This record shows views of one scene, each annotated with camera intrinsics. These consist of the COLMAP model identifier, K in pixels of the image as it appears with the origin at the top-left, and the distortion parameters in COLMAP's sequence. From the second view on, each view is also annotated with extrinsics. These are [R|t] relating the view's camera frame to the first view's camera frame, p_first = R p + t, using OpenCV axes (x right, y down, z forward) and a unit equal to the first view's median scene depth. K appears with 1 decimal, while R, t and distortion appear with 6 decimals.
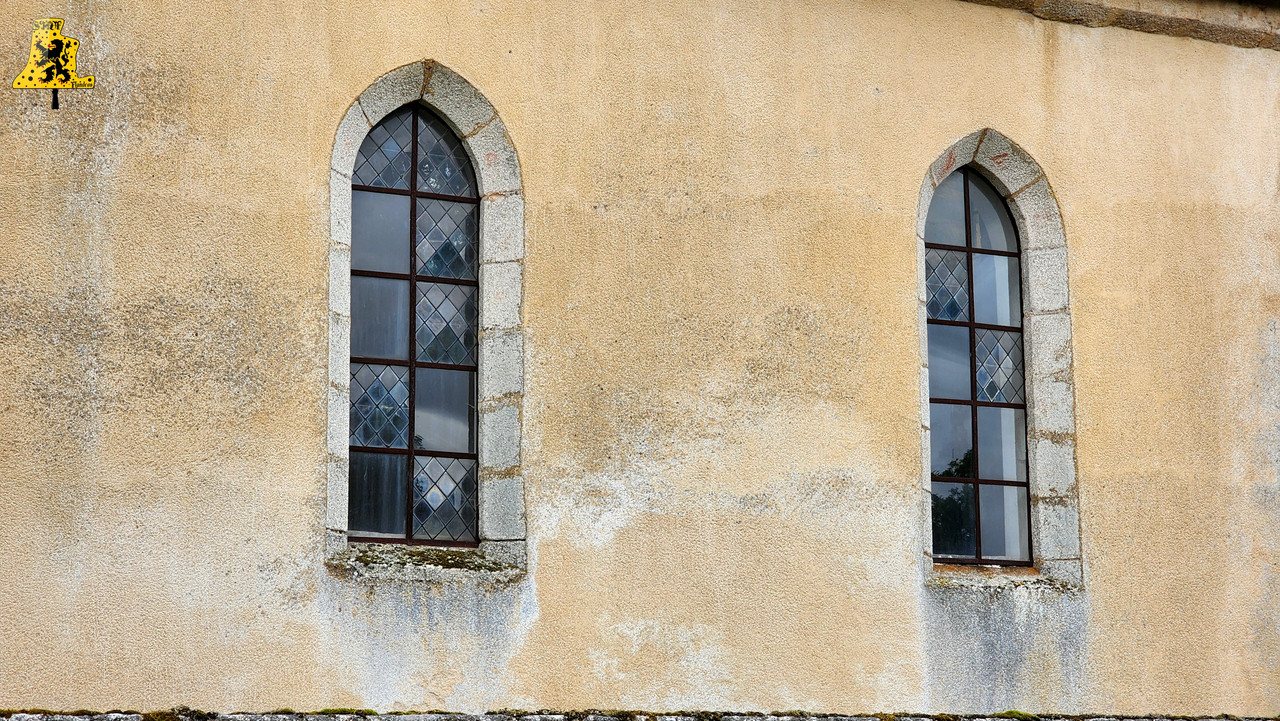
lens RADIAL K [[2574.1, 0, 640.0], [0, 2574.1, 360.5], [0, 0, 1]] dist [-0.017457, 0.412123]
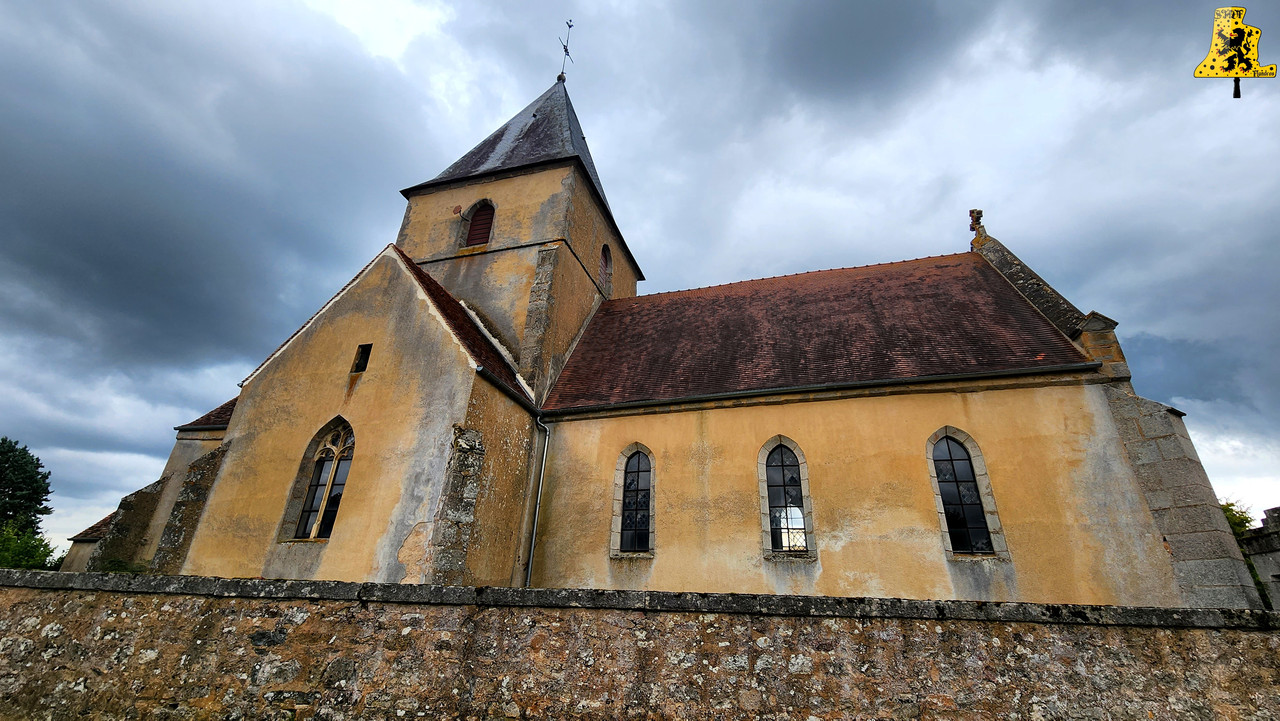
lens RADIAL K [[526.8, 0, 639.8], [0, 526.8, 351.3], [0, 0, 1]] dist [0.000300, -0.000395]
pose [[0.733114, -0.268883, -0.624697, 0.330102], [0.069961, 0.943471, -0.323988, 0.022923], [0.676498, 0.193816, 0.710483, 0.164952]]
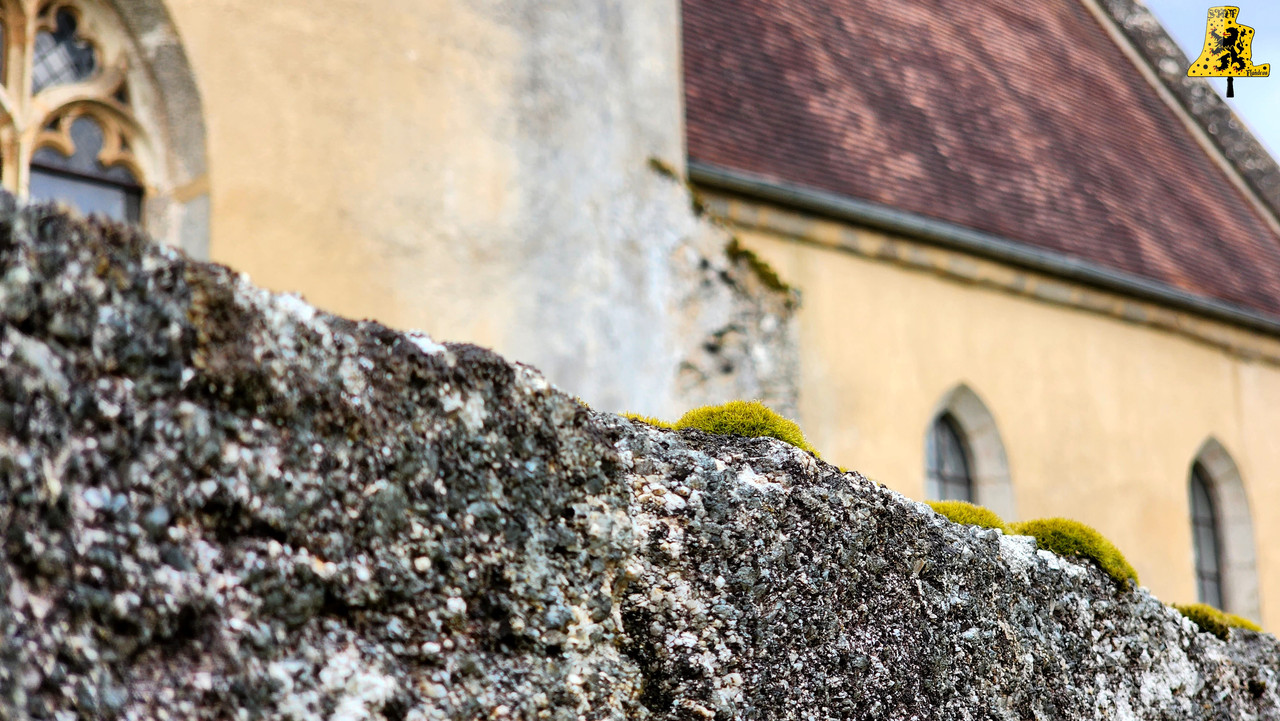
lens RADIAL K [[2574.1, 0, 640.0], [0, 2574.1, 360.5], [0, 0, 1]] dist [-0.017457, 0.412123]
pose [[0.933750, 0.049183, 0.354530, -0.700541], [-0.026957, 0.997364, -0.067363, -0.029586], [-0.356909, 0.053343, 0.932615, -0.212709]]
